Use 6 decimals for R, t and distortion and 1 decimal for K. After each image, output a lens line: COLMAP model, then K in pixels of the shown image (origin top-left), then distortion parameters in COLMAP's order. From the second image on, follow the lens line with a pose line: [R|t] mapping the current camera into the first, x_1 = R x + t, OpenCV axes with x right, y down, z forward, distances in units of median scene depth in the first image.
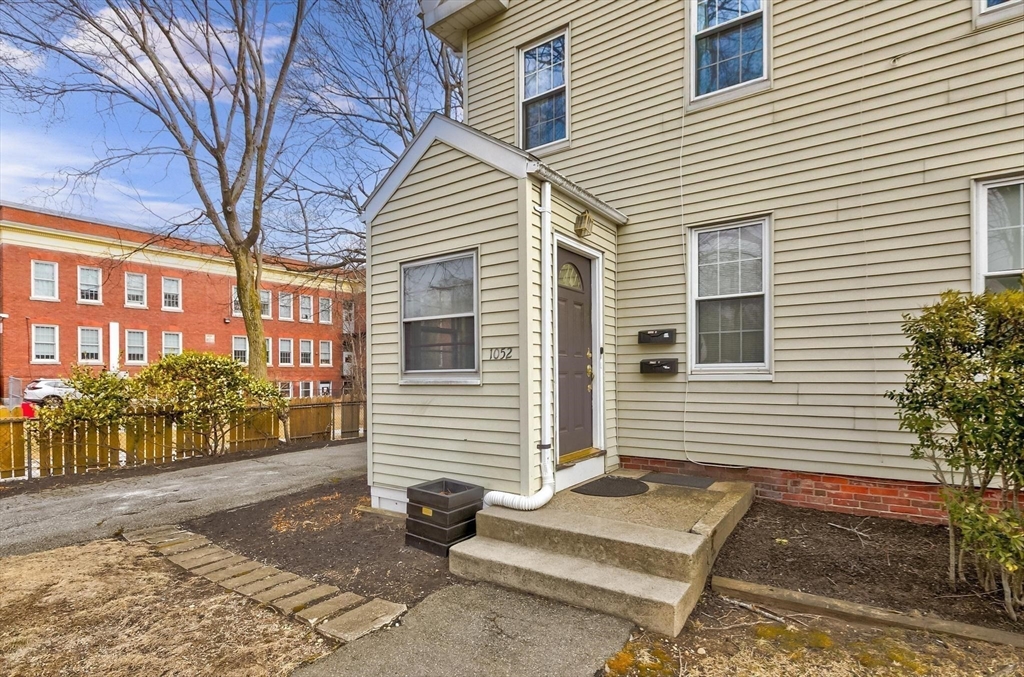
lens RADIAL K [[508.6, 0, 515.4], [0, 508.6, 373.5], [0, 0, 1]] dist [-0.003407, -0.000757]
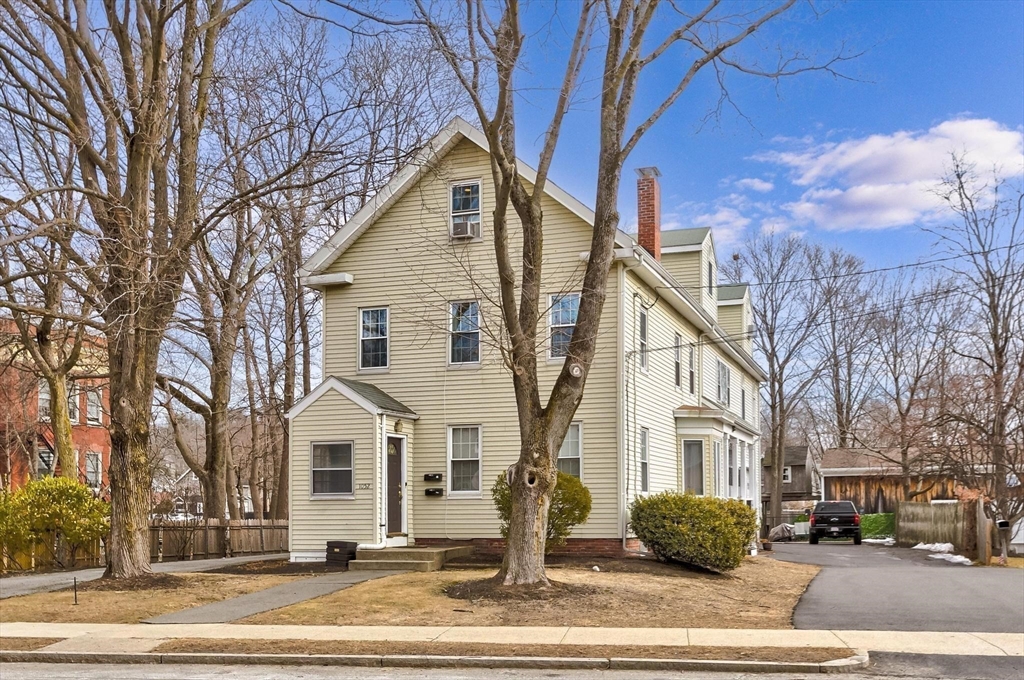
lens RADIAL K [[1134.8, 0, 512.0], [0, 1134.8, 340.0], [0, 0, 1]] dist [-0.156856, 0.004244]
pose [[0.964322, 0.035927, 0.262282, -0.639080], [0.003312, 0.989034, -0.147651, 0.054477], [-0.264710, 0.143252, 0.953629, -3.563897]]
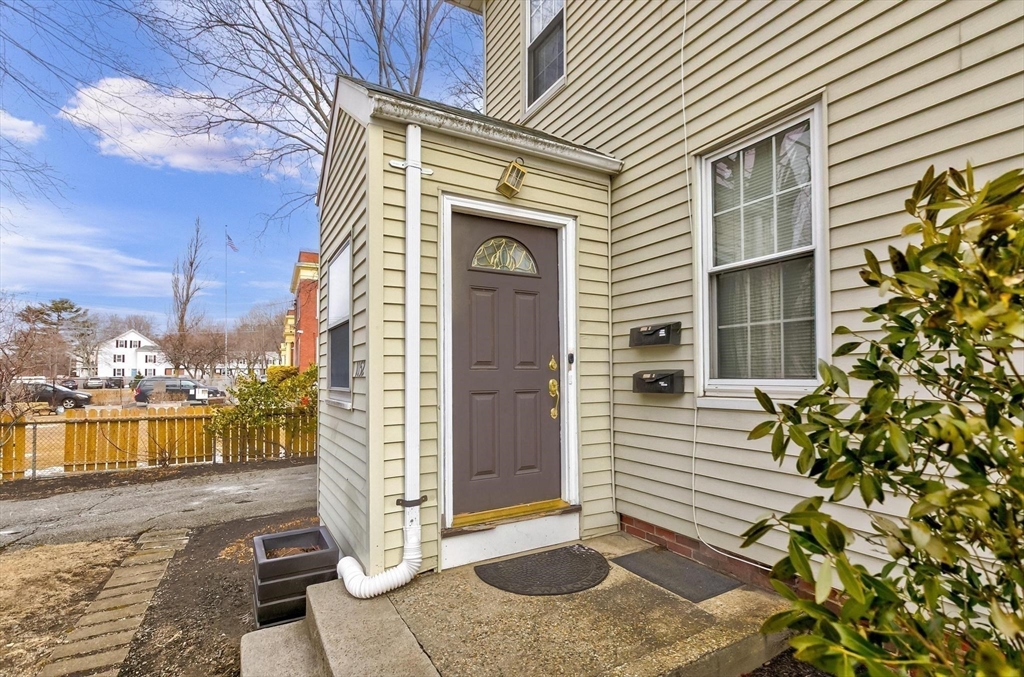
lens RADIAL K [[487.3, 0, 516.8], [0, 487.3, 357.1], [0, 0, 1]] dist [-0.001102, -0.000670]
pose [[0.901694, -0.015645, -0.432091, 0.398732], [0.002615, 0.999524, -0.030733, -0.027710], [0.432367, 0.026582, 0.901306, 0.385237]]
